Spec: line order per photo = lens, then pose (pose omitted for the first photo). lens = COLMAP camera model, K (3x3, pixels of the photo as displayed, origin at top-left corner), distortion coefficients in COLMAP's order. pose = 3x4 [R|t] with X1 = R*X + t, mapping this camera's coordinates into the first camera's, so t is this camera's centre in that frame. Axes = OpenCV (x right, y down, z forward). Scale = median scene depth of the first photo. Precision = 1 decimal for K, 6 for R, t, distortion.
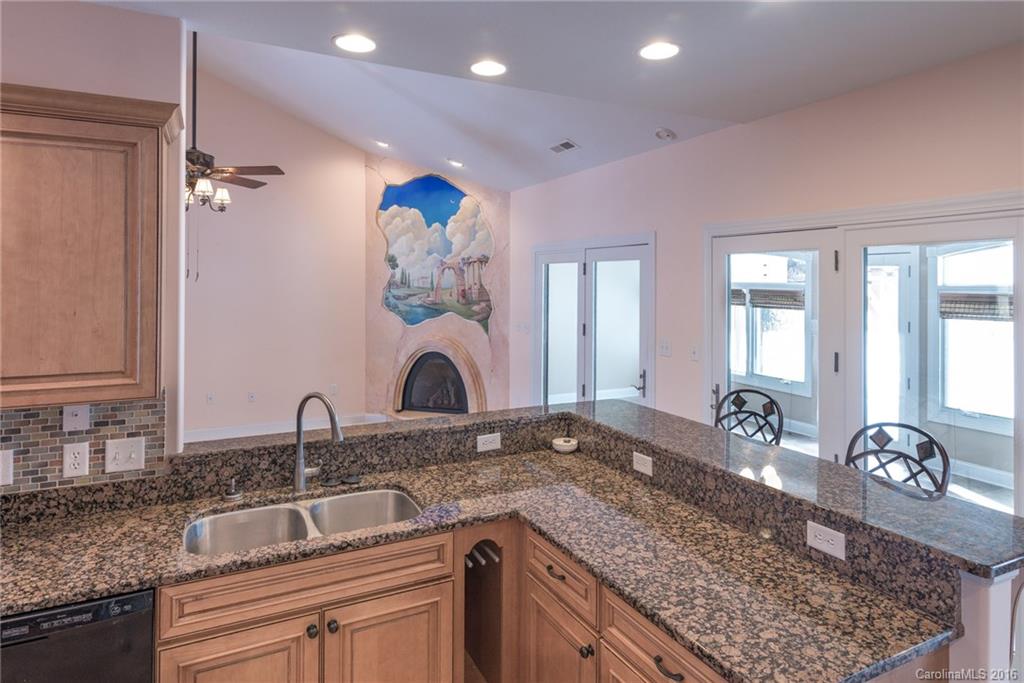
lens RADIAL K [[612.6, 0, 507.4], [0, 612.6, 294.0], [0, 0, 1]] dist [0.014402, 0.003370]
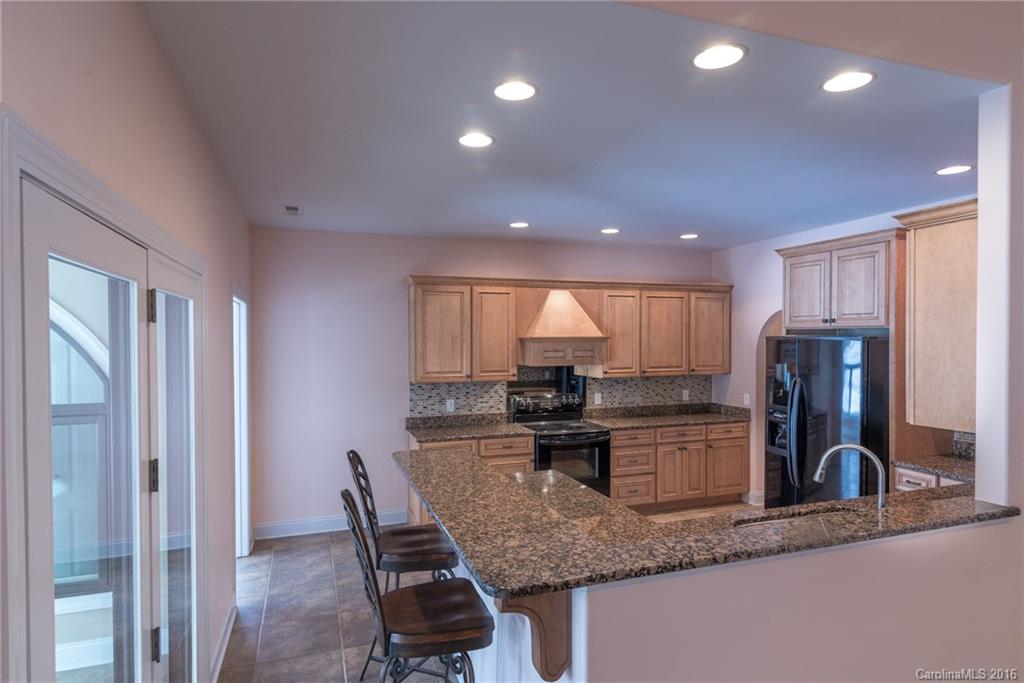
lens RADIAL K [[612.6, 0, 508.2], [0, 612.6, 344.6], [0, 0, 1]] dist [0.014402, 0.003370]
pose [[-0.993682, -0.001685, 0.112222, 0.177901], [0.002500, 0.999307, 0.037139, -0.059963], [-0.112207, 0.037185, -0.992989, 2.271225]]
